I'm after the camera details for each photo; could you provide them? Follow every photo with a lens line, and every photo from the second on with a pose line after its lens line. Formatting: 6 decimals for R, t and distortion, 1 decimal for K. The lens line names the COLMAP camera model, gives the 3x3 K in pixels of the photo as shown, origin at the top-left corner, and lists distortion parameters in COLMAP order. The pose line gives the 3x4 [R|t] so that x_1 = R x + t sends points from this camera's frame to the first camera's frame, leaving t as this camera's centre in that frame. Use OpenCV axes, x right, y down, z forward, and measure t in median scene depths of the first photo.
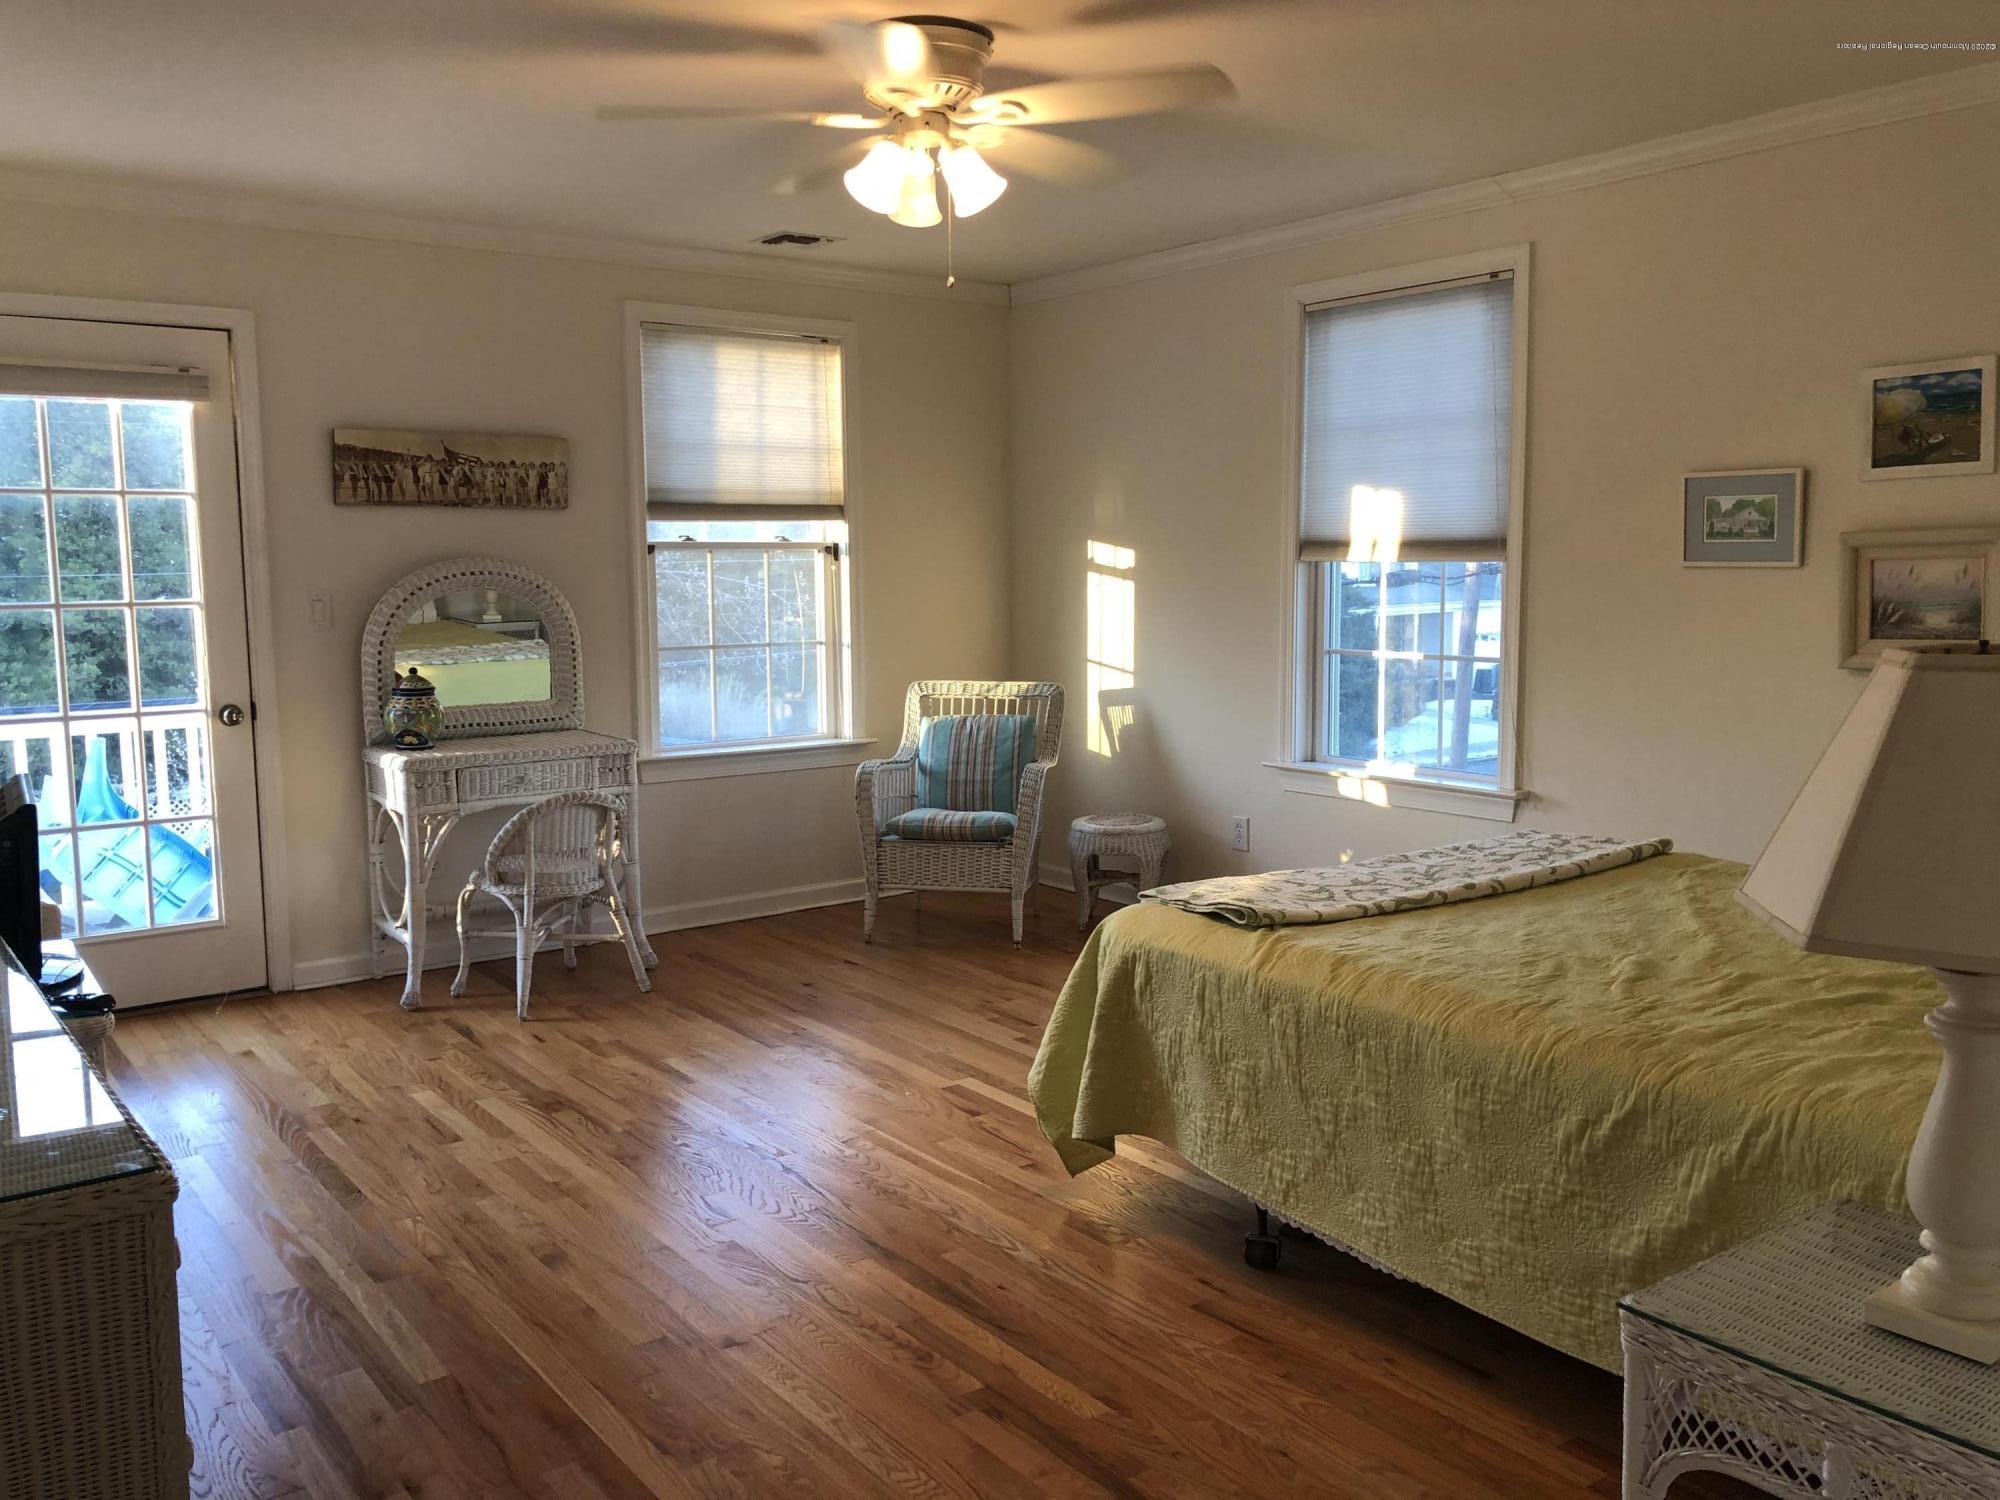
lens RADIAL K [[1649.2, 0, 996.9], [0, 1649.2, 747.5], [0, 0, 1]] dist [0.059171, -0.087830]
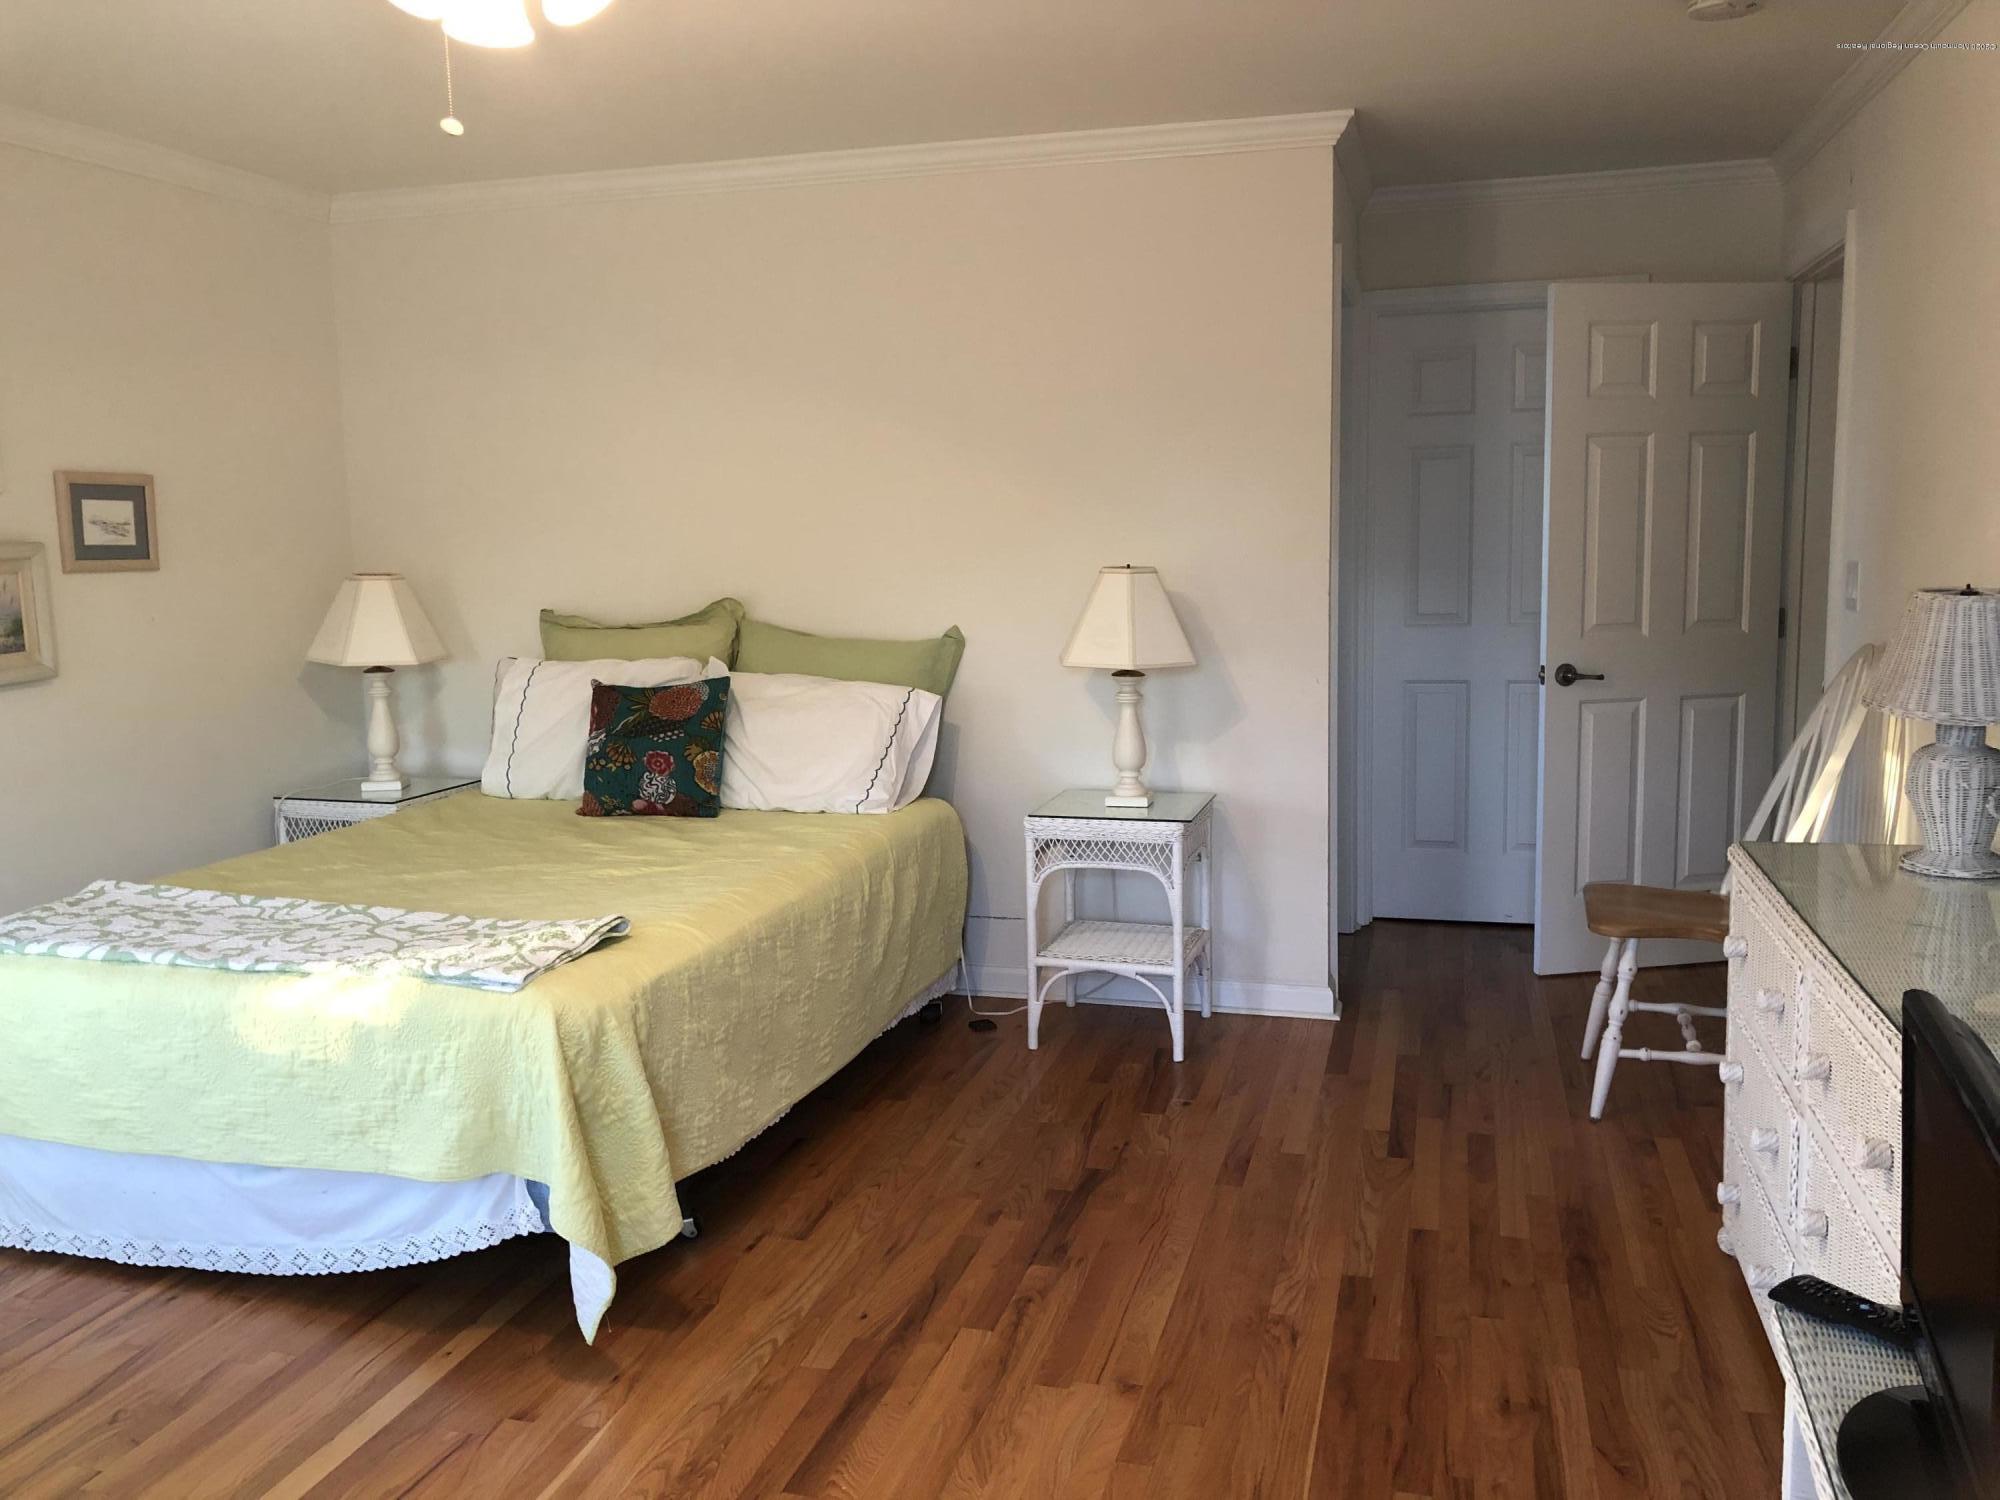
lens RADIAL K [[1649.2, 0, 996.4], [0, 1649.2, 747.5], [0, 0, 1]] dist [0.059171, -0.087830]
pose [[-0.604565, -0.081832, 0.792341, -0.828494], [0.128742, 0.971593, 0.198577, -0.181937], [-0.786083, 0.222061, -0.576856, 1.529407]]
